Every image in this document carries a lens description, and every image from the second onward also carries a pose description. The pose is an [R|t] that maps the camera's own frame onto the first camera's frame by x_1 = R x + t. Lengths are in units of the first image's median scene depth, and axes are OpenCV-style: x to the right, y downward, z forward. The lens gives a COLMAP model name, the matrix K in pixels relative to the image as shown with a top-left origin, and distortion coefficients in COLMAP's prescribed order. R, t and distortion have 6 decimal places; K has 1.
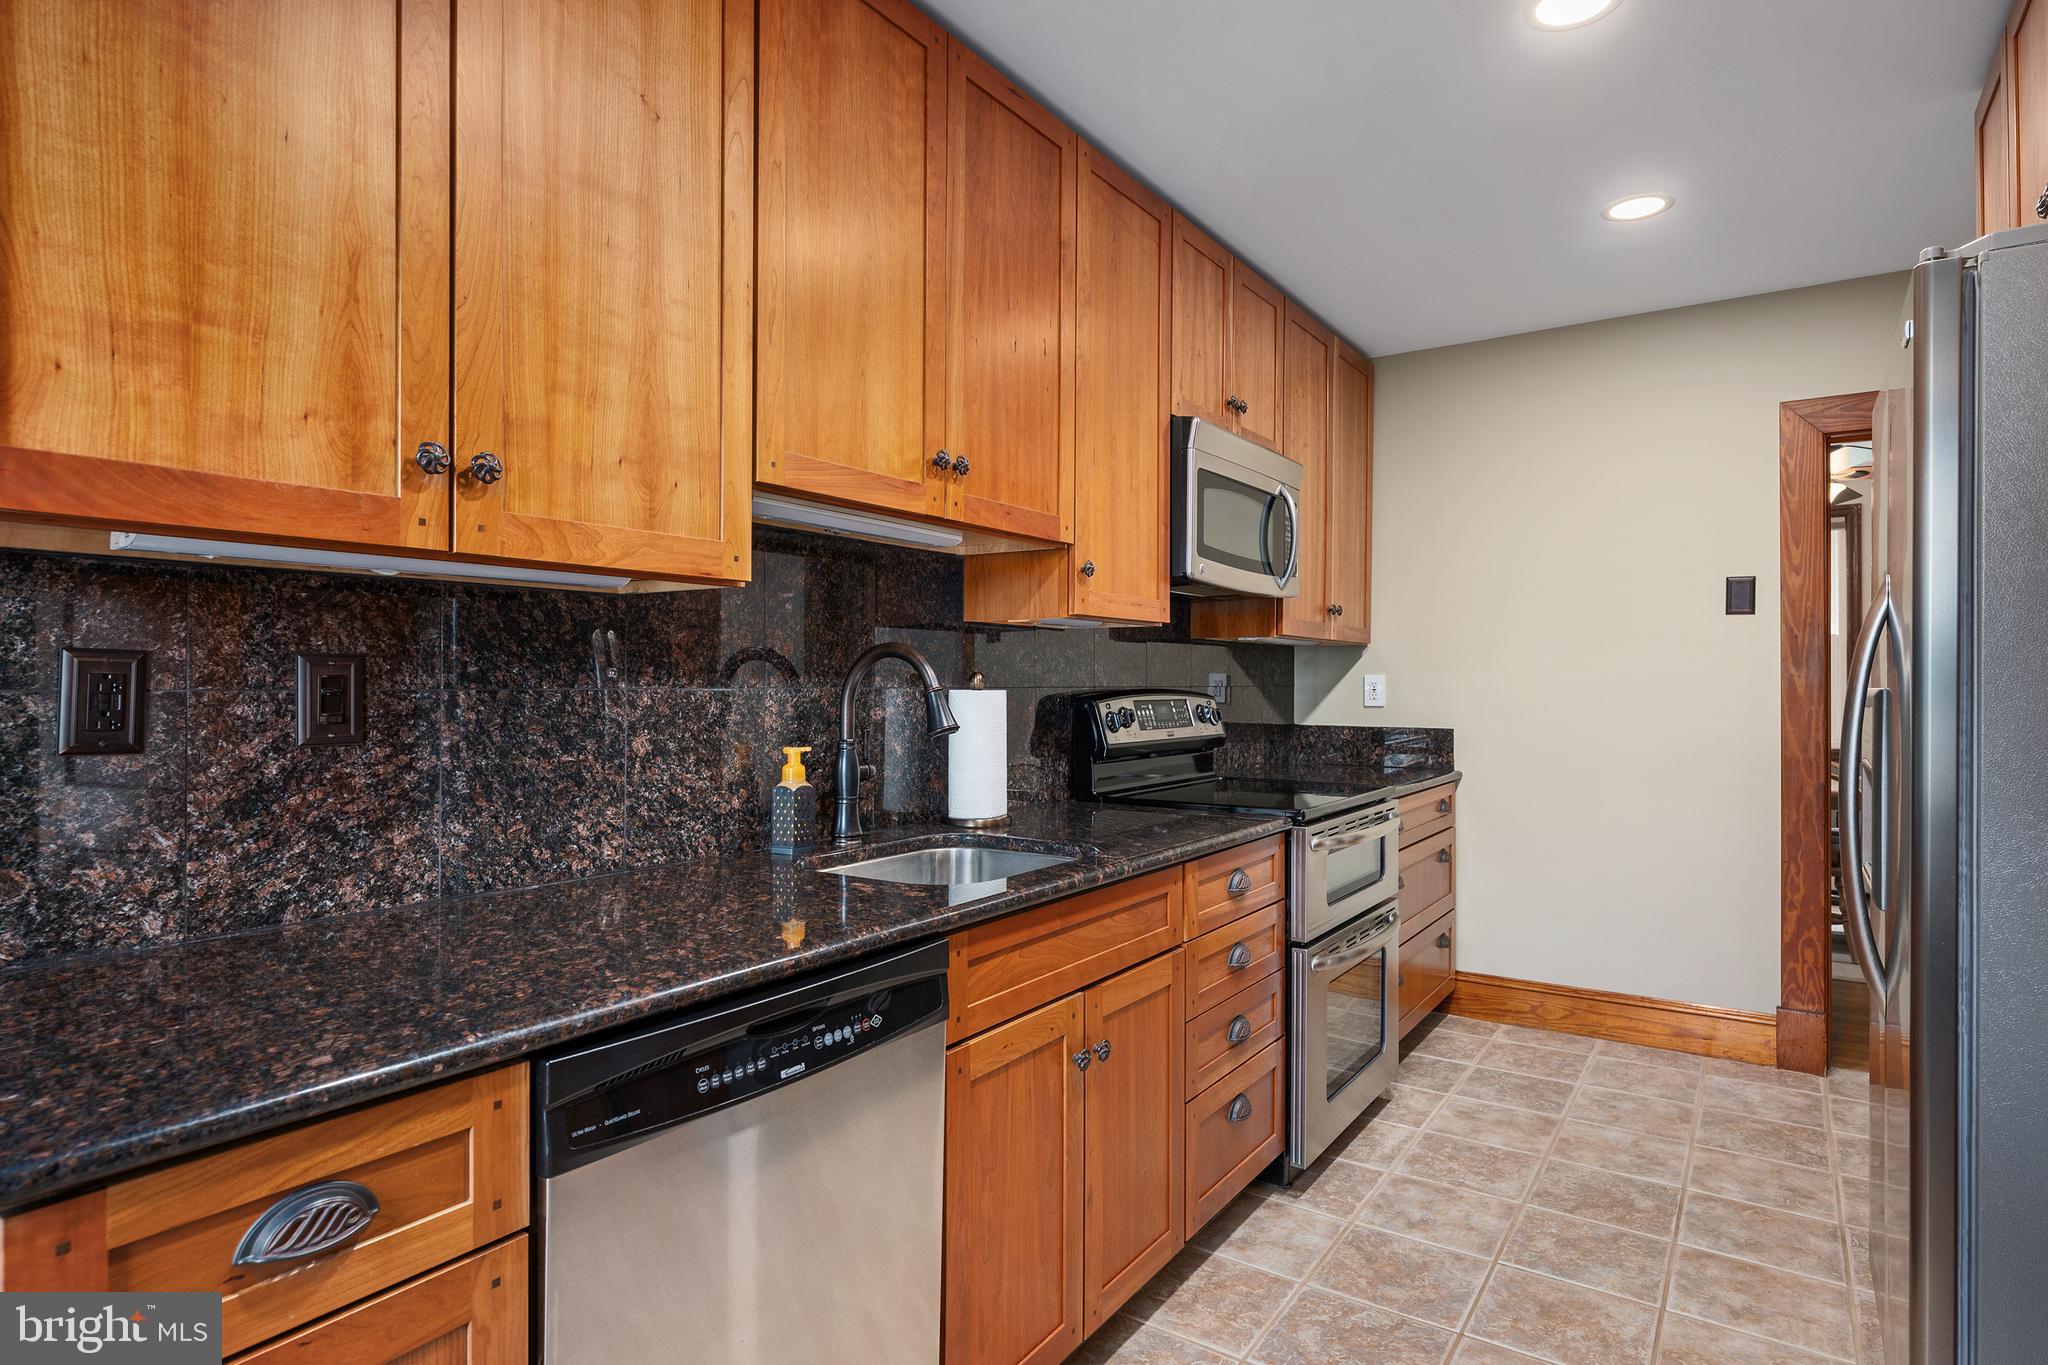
lens RADIAL K [[1130.3, 0, 1029.4], [0, 1130.3, 650.3], [0, 0, 1]] dist [0.017690, 0.001142]
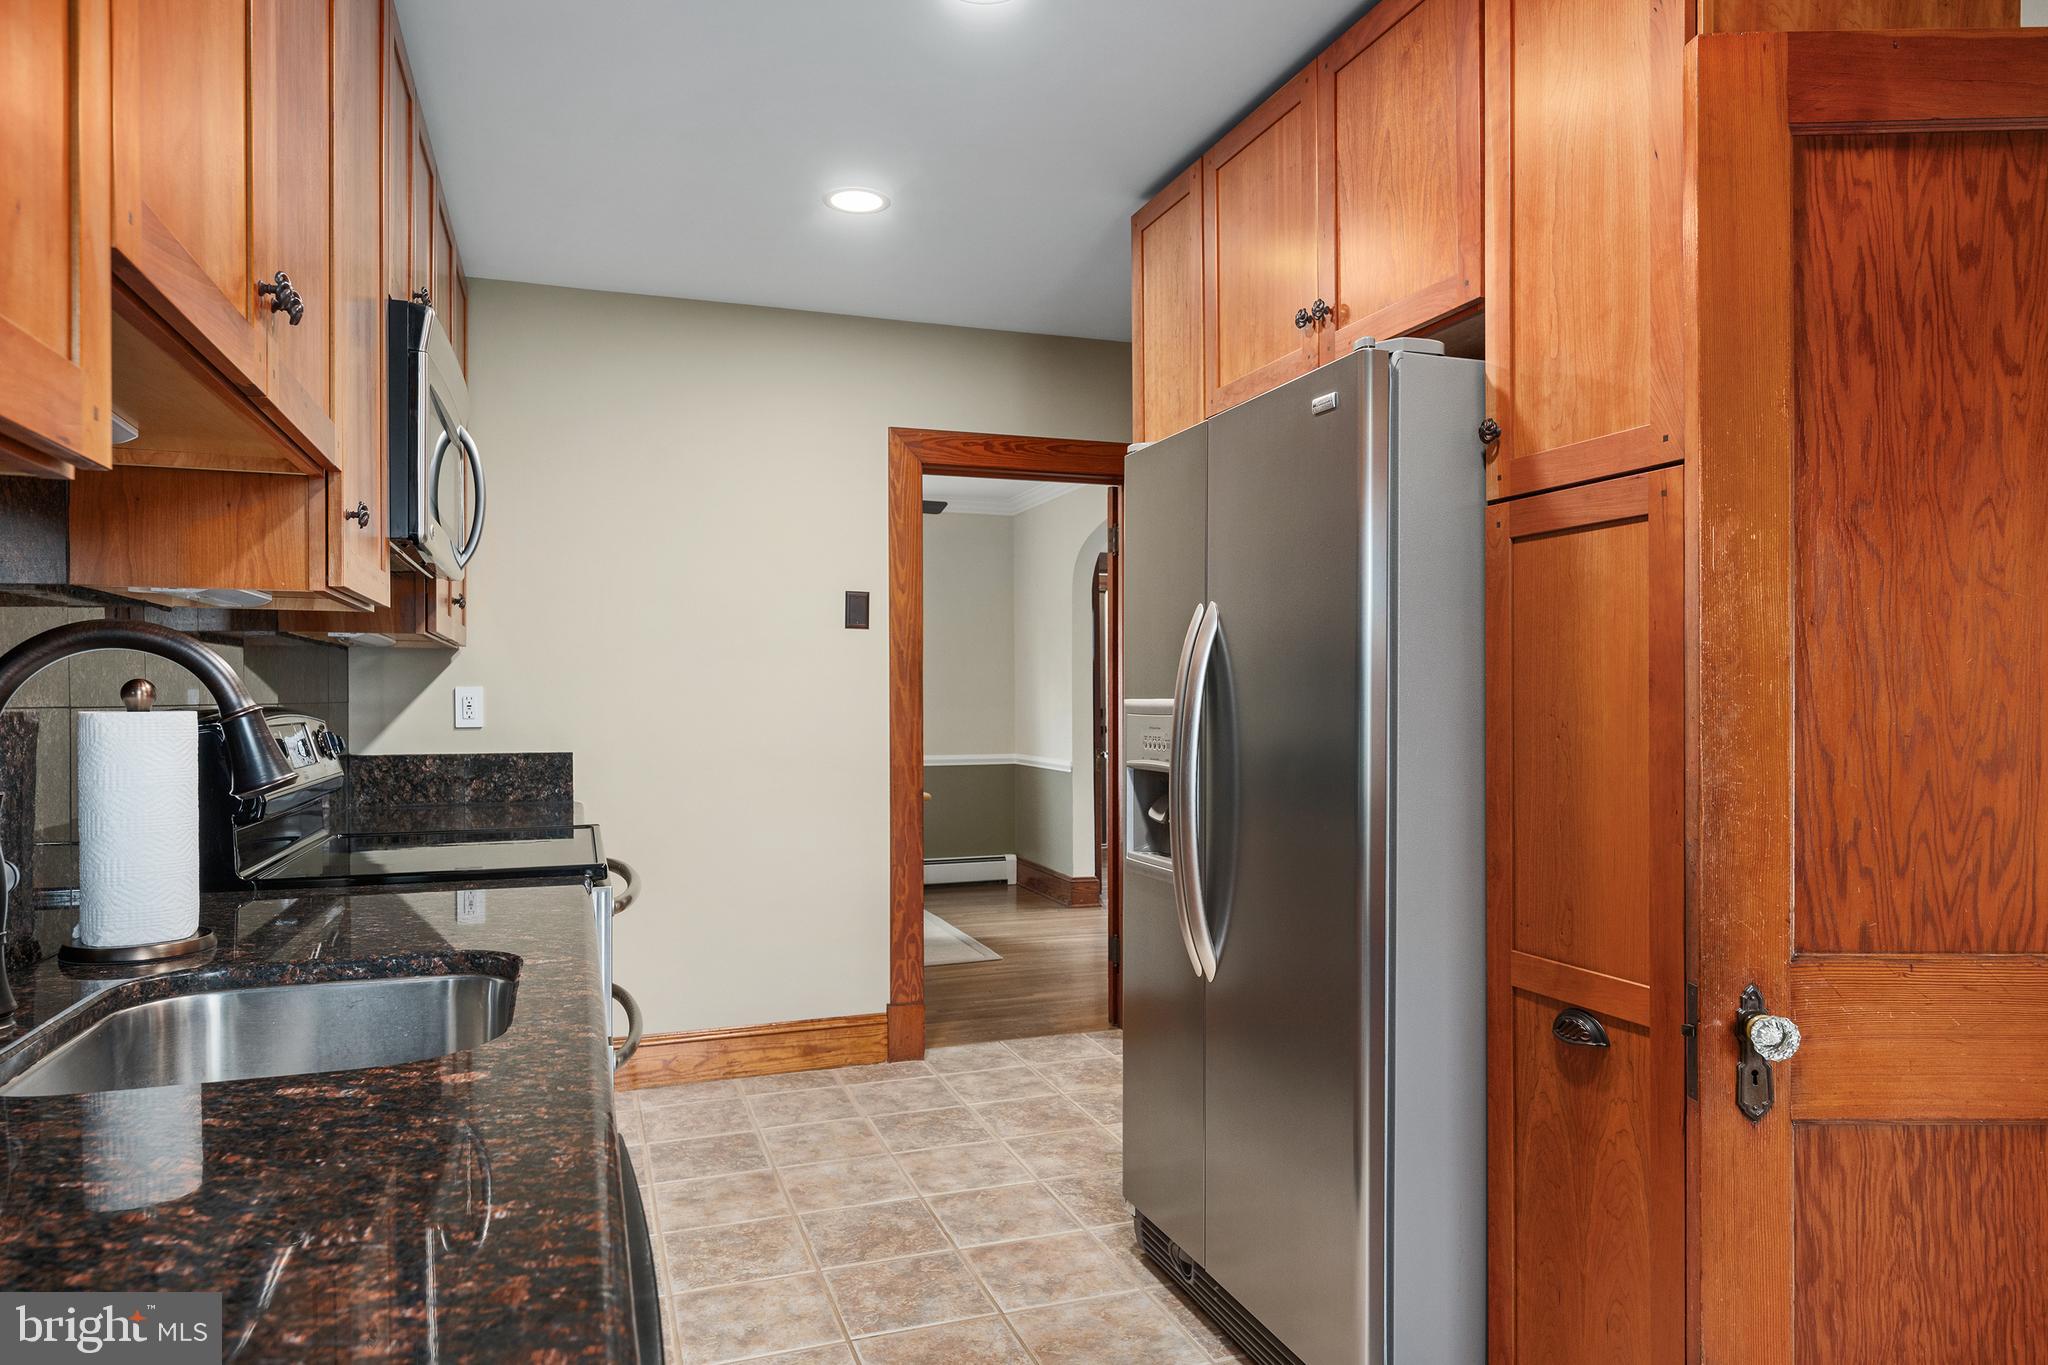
lens RADIAL K [[1292.8, 0, 1024.0], [0, 1292.8, 682.5], [0, 0, 1]] dist [0.012866, 0.000096]
pose [[0.588517, 0.005863, 0.808464, -0.259232], [-0.018453, 0.999811, 0.006182, 0.008219], [-0.808274, -0.018557, 0.588514, 0.228807]]
